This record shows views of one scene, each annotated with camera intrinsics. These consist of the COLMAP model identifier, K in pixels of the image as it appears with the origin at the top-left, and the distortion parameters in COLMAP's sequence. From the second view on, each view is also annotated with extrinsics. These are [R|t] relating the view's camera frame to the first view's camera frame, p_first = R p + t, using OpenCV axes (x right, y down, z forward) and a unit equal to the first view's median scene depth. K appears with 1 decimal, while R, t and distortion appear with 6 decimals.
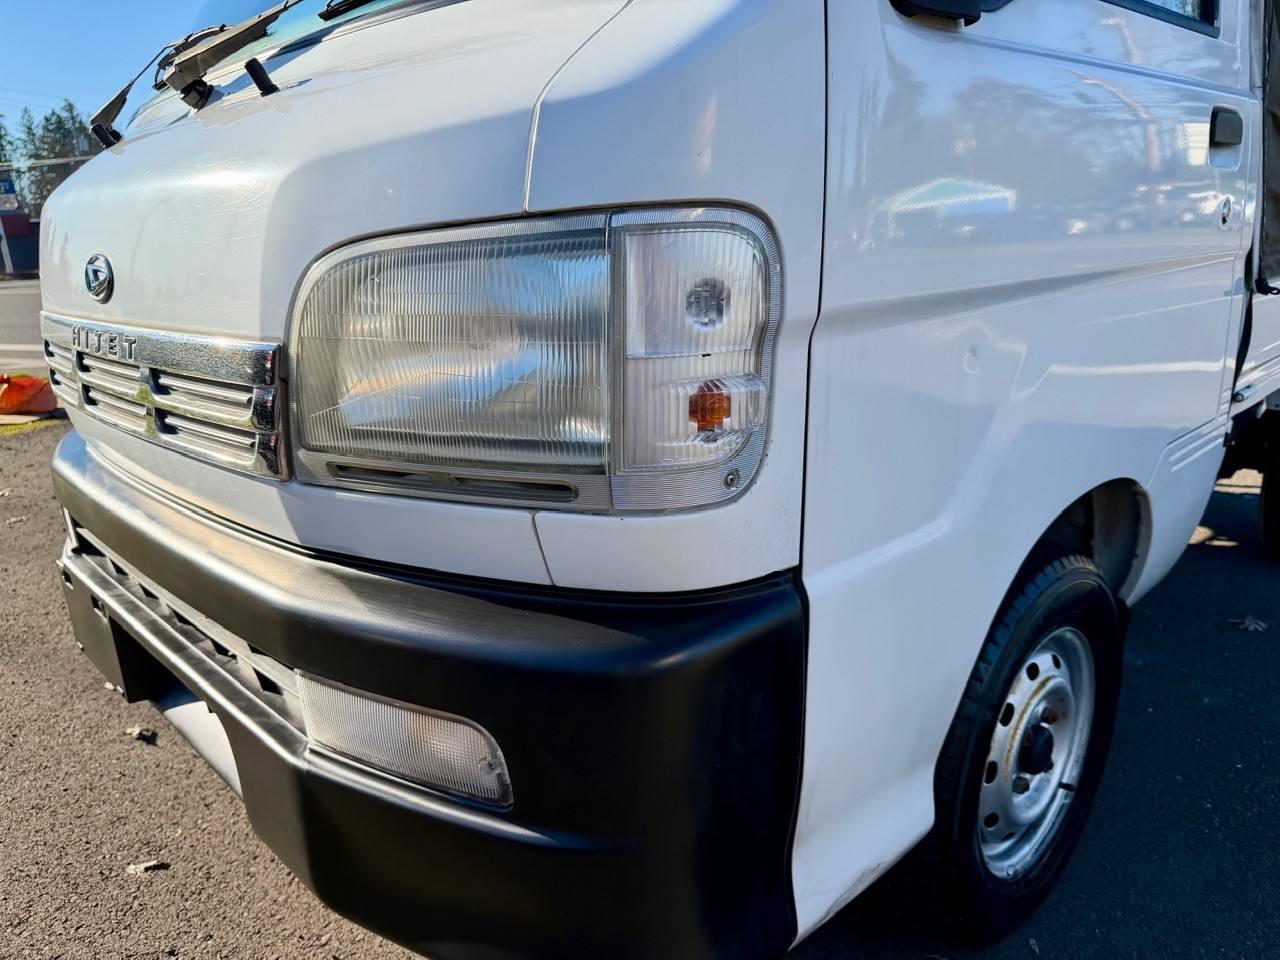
lens RADIAL K [[901.4, 0, 640.0], [0, 901.4, 480.0], [0, 0, 1]] dist [0.103177, -0.155779]
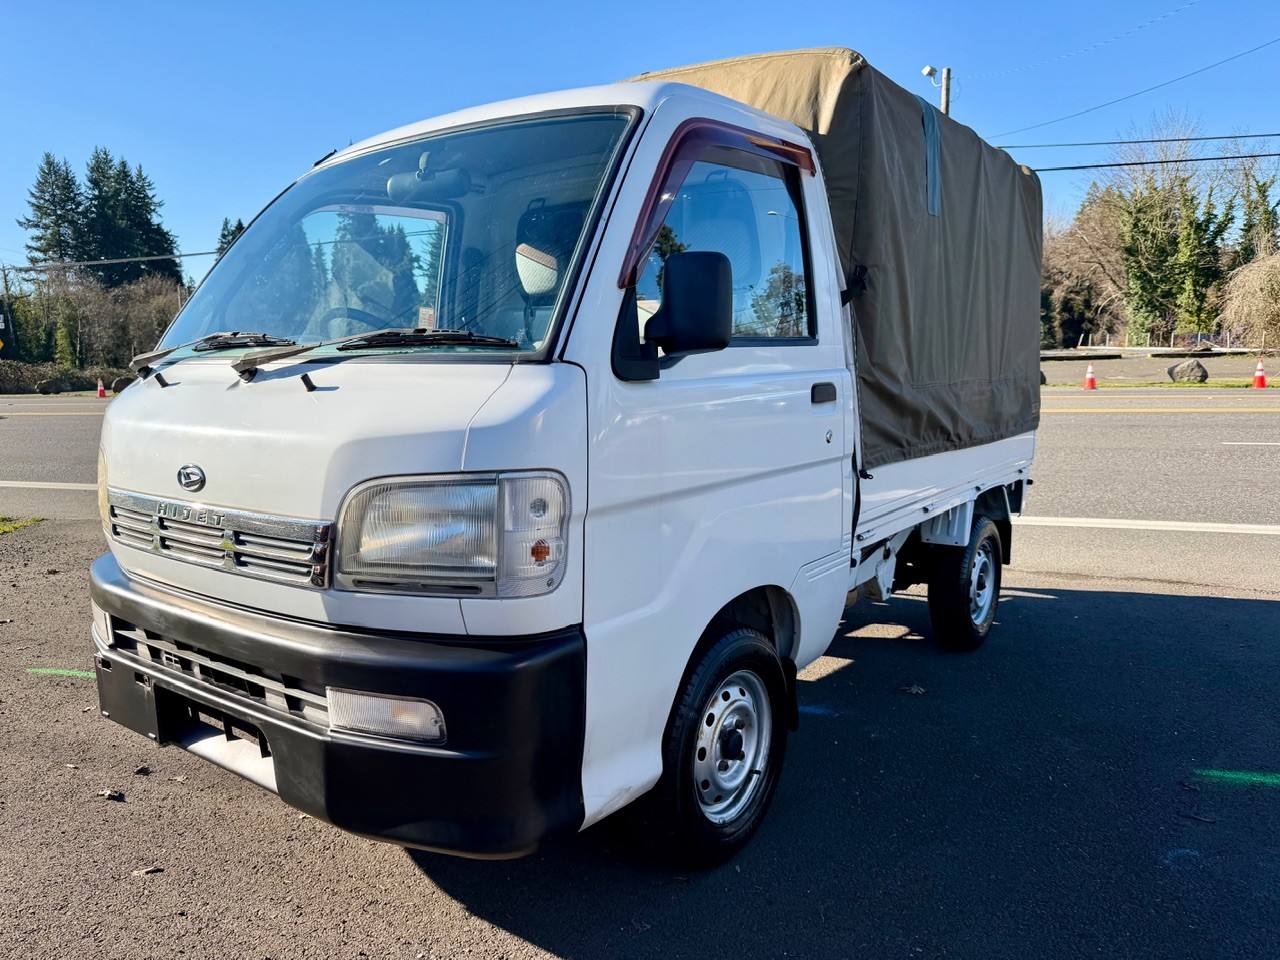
lens RADIAL K [[901.4, 0, 640.0], [0, 901.4, 480.0], [0, 0, 1]] dist [0.103177, -0.155779]
pose [[0.984873, 0.007124, 0.173133, -0.051979], [0.016881, 0.990457, -0.136787, 0.042016], [-0.172455, 0.137640, 0.975353, -0.939588]]
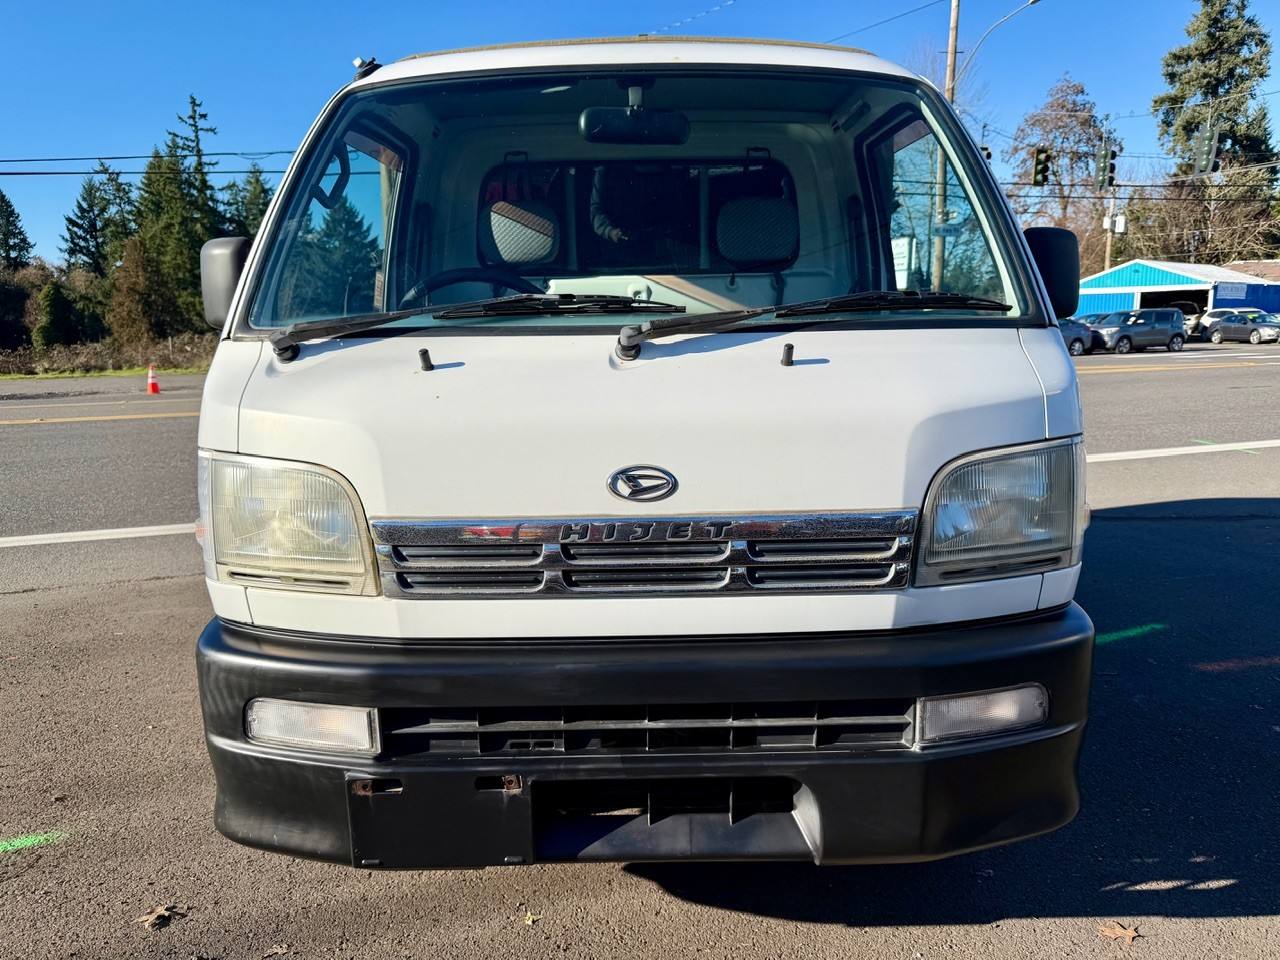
lens RADIAL K [[901.4, 0, 640.0], [0, 901.4, 480.0], [0, 0, 1]] dist [0.103177, -0.155779]
pose [[0.675389, -0.074533, 0.733685, -1.697652], [0.178957, 0.981707, -0.065009, -0.154146], [-0.715419, 0.175204, 0.676372, 0.133736]]
